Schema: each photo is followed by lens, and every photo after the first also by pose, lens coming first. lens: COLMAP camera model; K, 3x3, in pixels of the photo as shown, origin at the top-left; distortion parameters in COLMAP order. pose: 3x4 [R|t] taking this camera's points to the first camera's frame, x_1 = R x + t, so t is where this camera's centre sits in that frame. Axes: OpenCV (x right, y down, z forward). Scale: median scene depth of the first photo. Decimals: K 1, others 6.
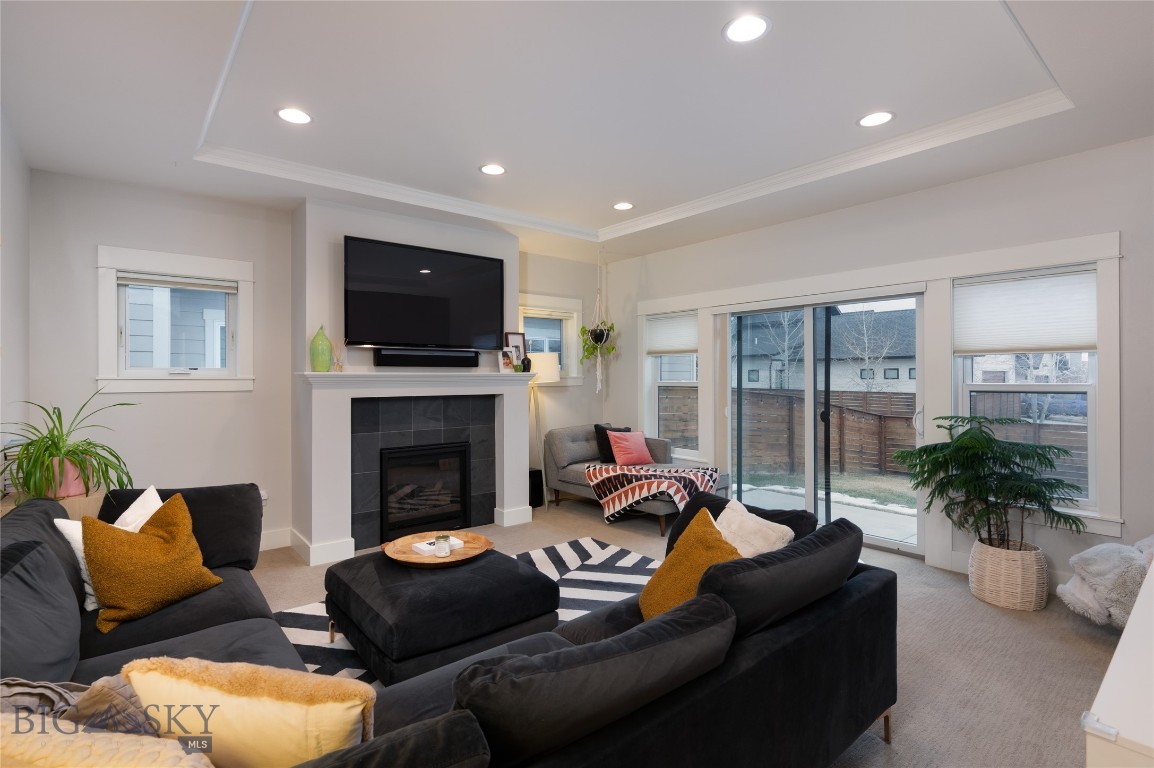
lens RADIAL K [[546.6, 0, 573.9], [0, 546.6, 380.7], [0, 0, 1]] dist [0.000518, 0.000013]
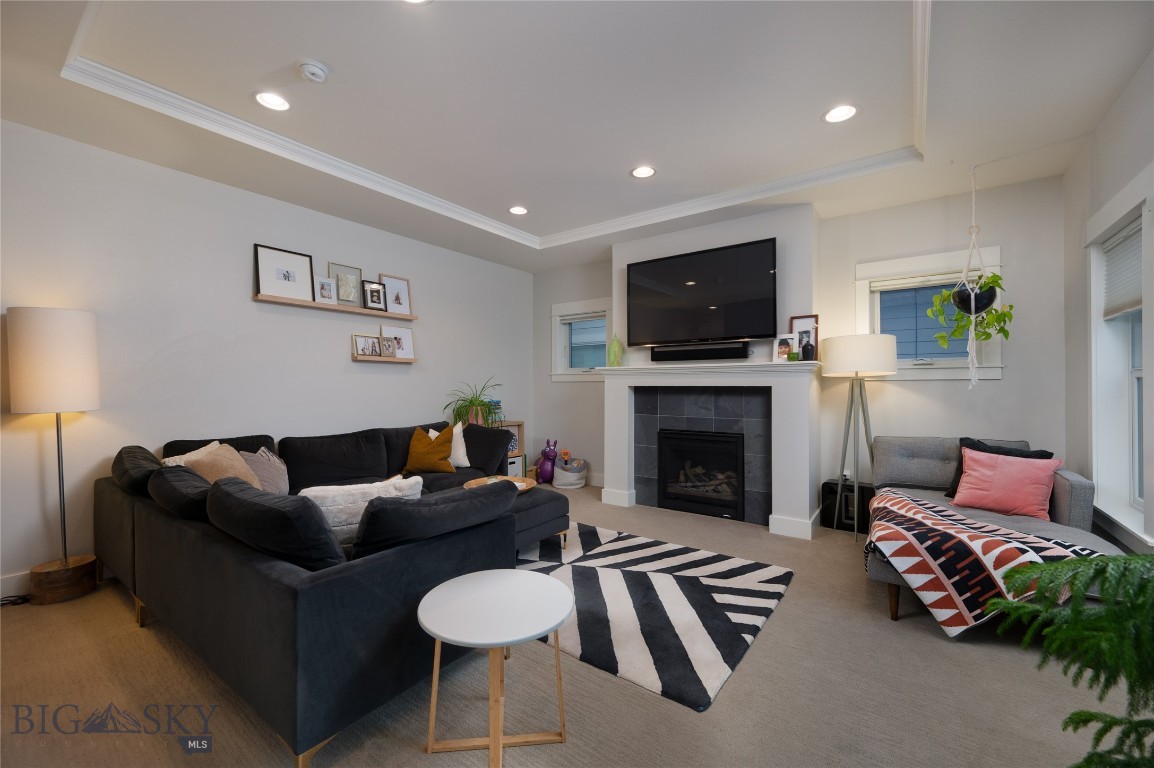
lens RADIAL K [[467.8, 0, 574.8], [0, 467.8, 384.5], [0, 0, 1]] dist [-0.000934, 0.000002]
pose [[0.255609, 0.003616, -0.966774, 0.586152], [0.000647, 0.999992, 0.003911, 0.019639], [0.966780, -0.001625, 0.255604, 0.526576]]
